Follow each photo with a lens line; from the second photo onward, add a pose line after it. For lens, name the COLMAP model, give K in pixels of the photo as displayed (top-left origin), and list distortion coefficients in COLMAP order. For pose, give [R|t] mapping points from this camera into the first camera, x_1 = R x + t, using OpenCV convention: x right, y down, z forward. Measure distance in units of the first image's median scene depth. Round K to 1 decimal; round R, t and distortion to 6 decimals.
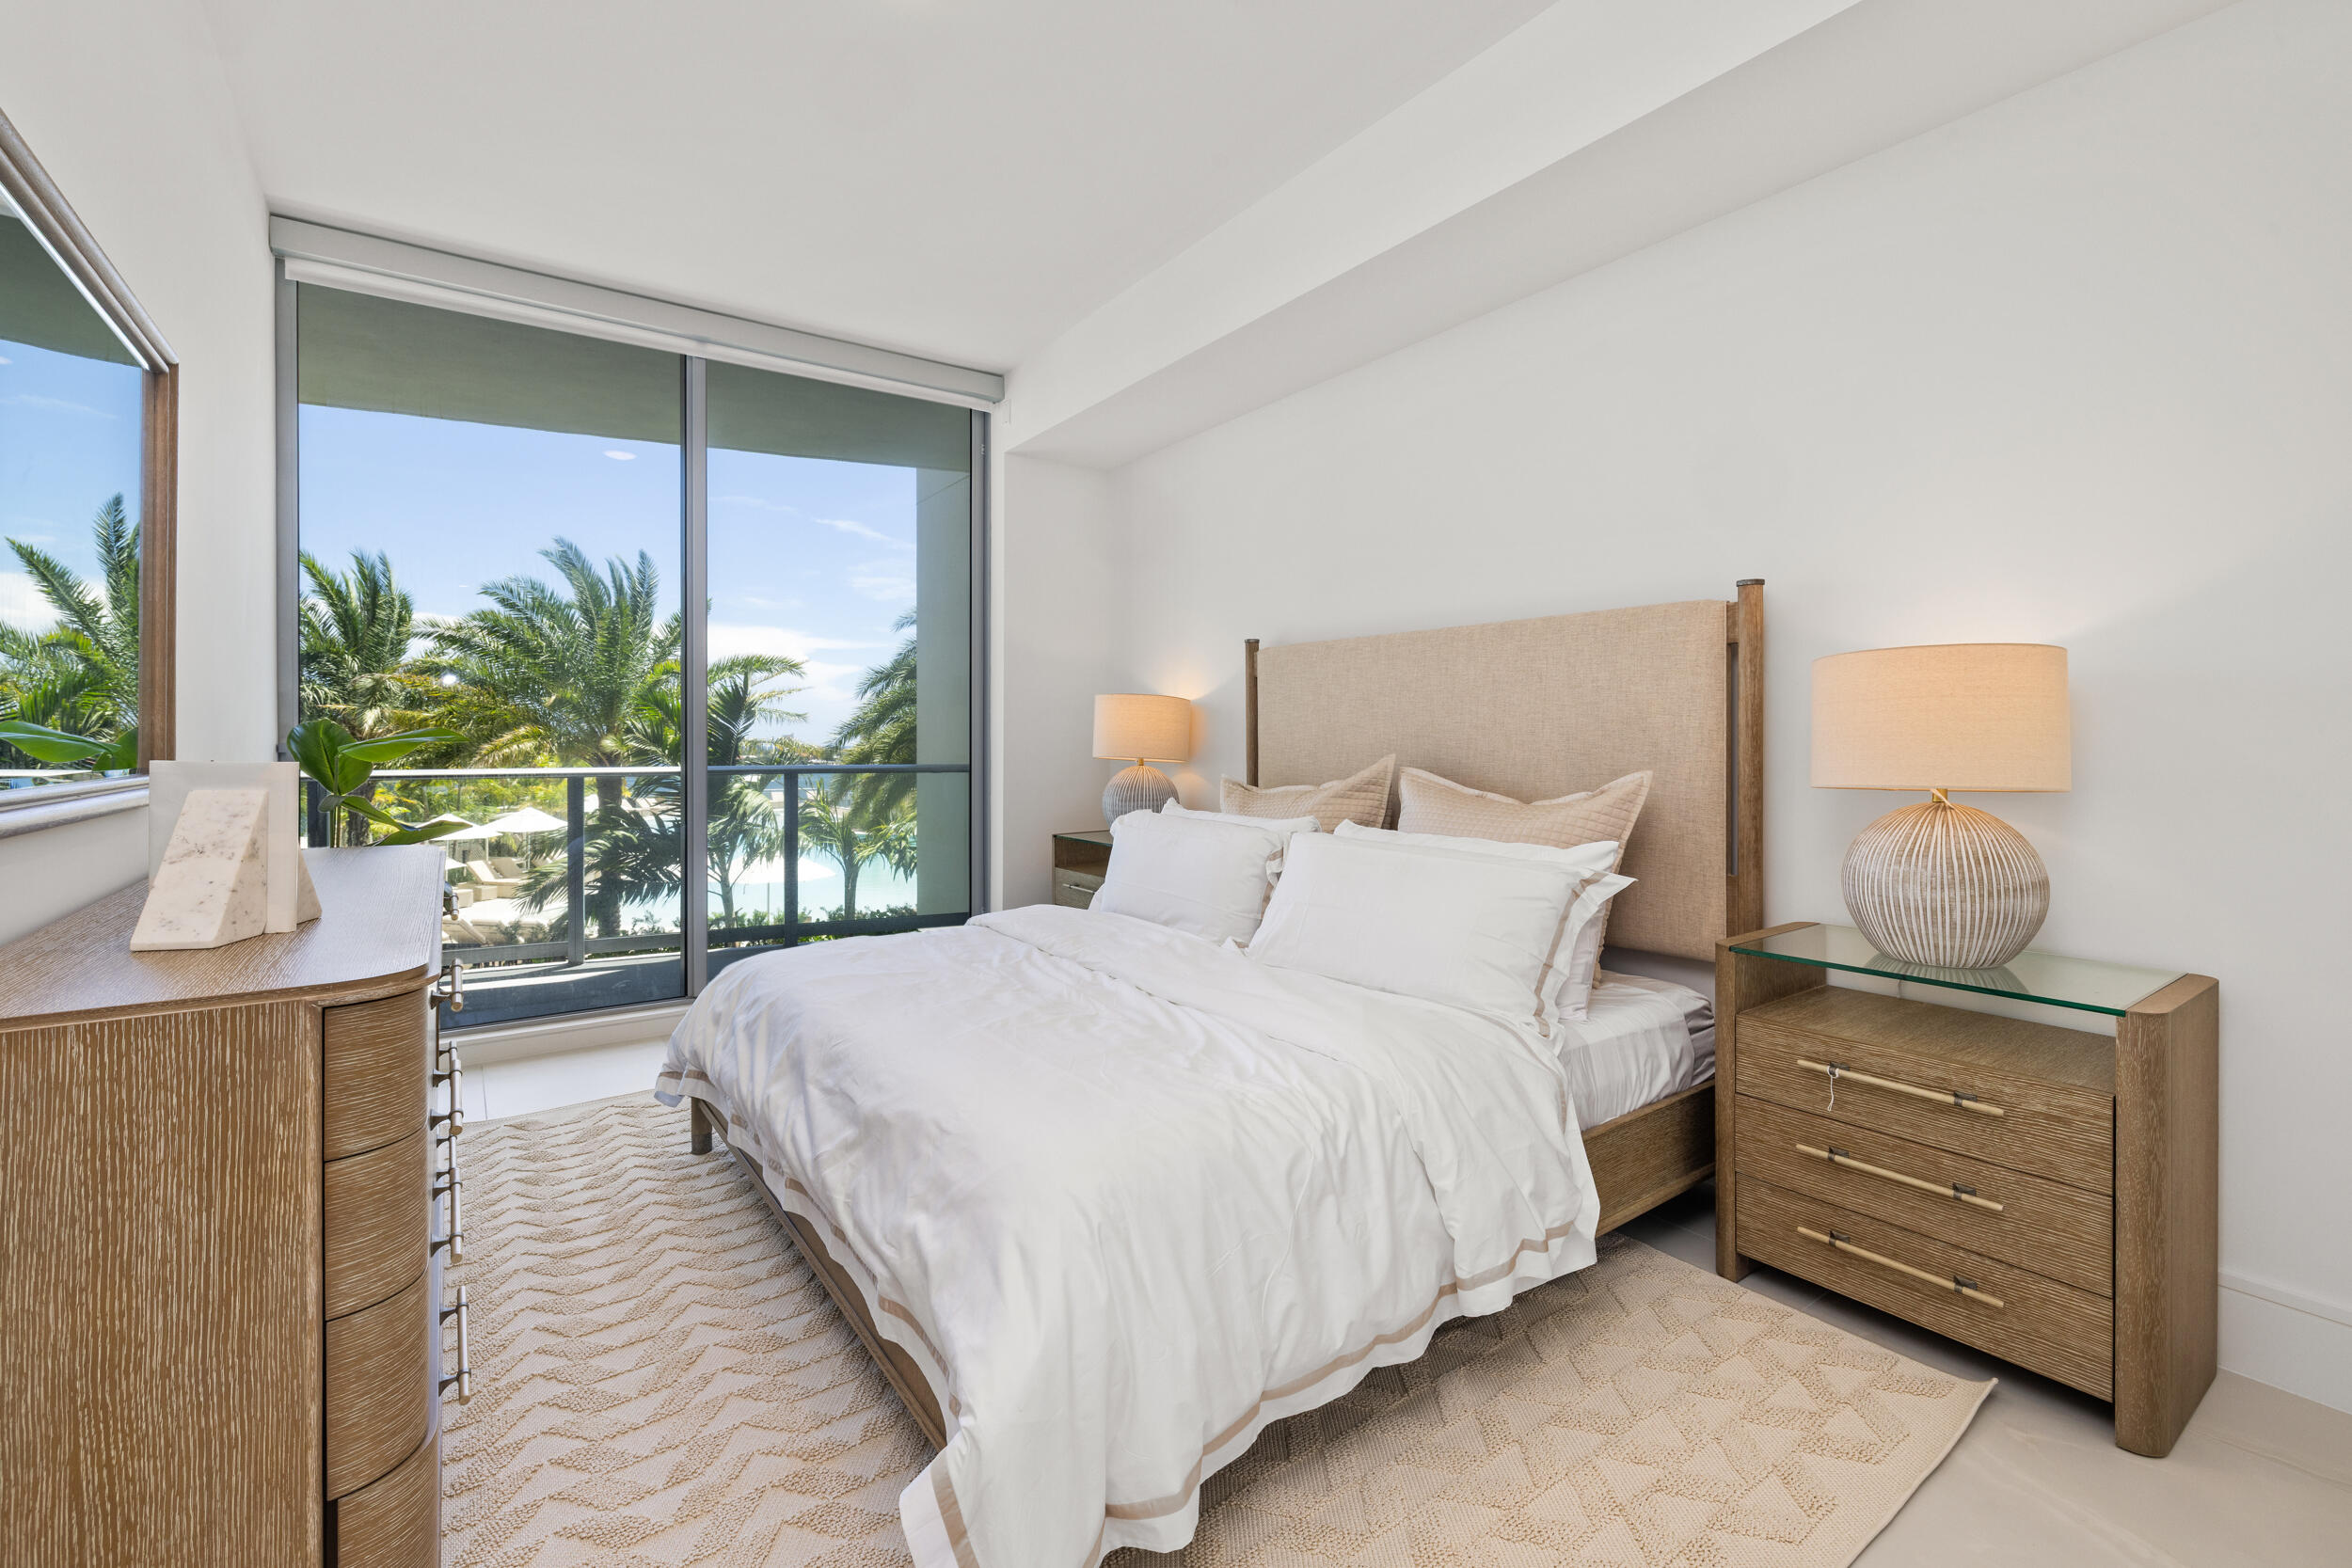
lens RADIAL K [[1015.2, 0, 1176.3], [0, 1015.2, 749.8], [0, 0, 1]] dist [-0.001465, -0.000177]
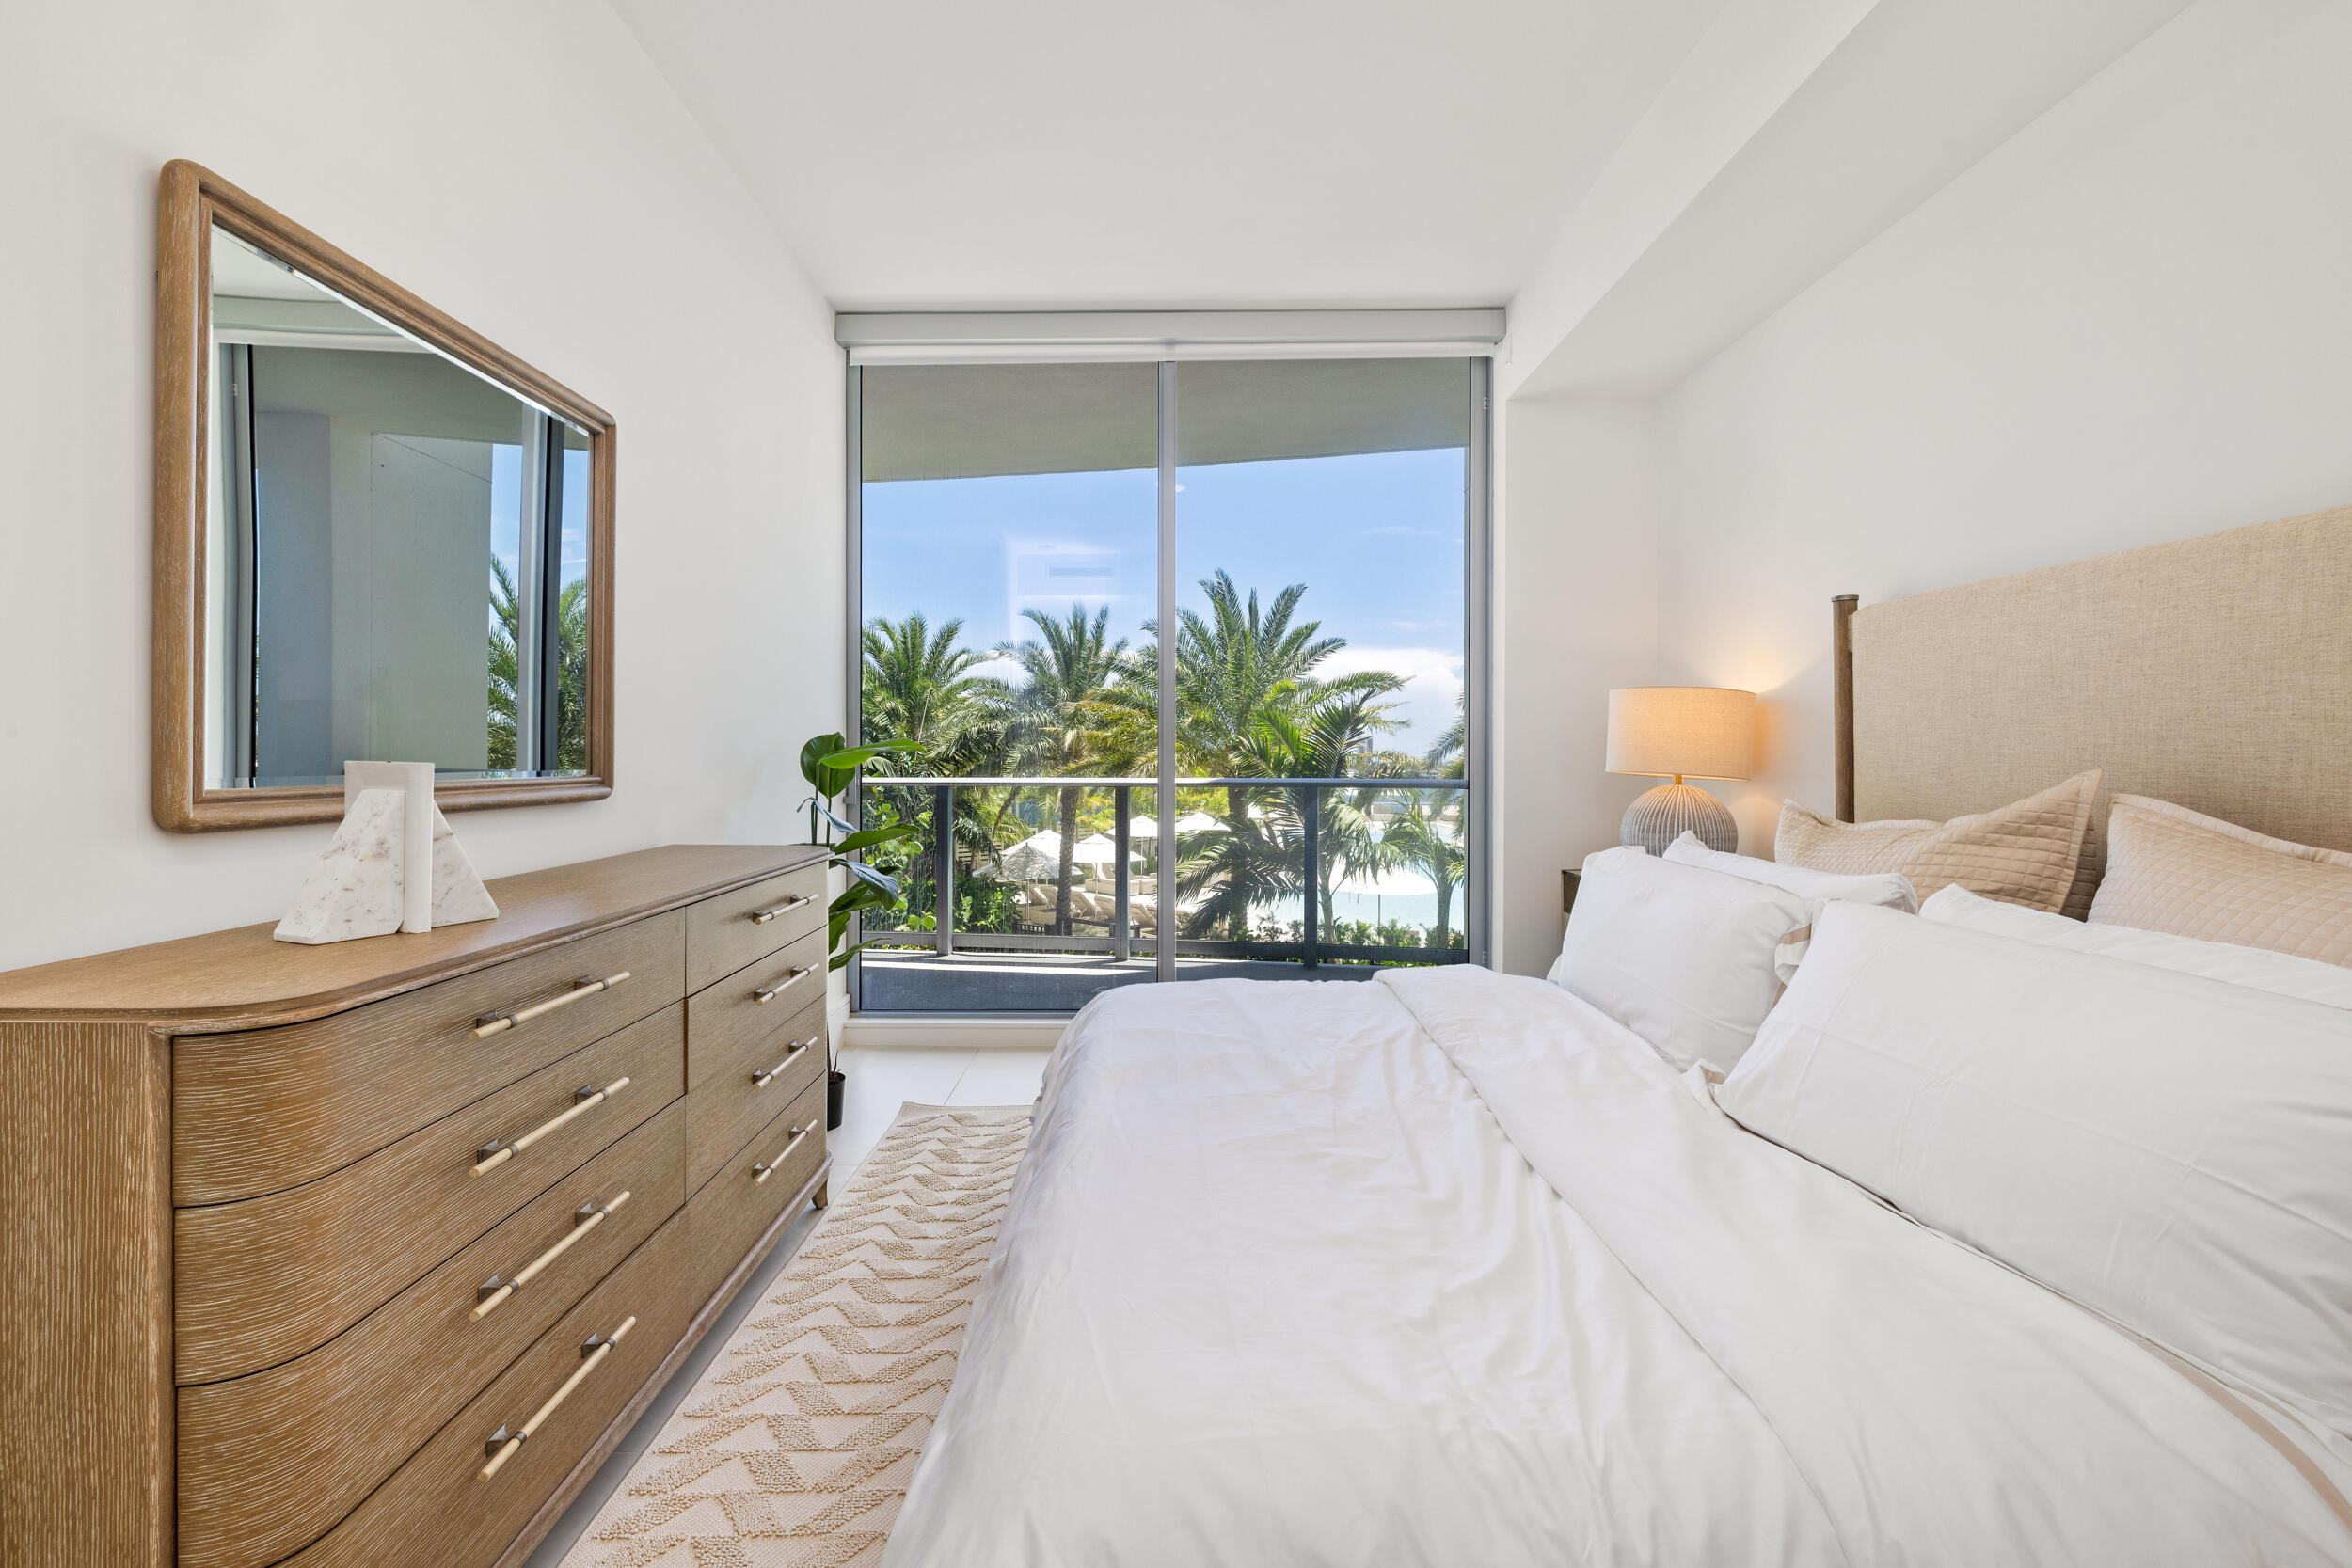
lens RADIAL K [[1010.1, 0, 1167.7], [0, 1010.1, 763.3], [0, 0, 1]] dist [-0.000667, 0.000334]
pose [[0.810402, 0.003752, -0.585862, 0.135961], [-0.005165, 0.999986, -0.000741, 0.004015], [0.585851, 0.003626, 0.810410, 0.277219]]
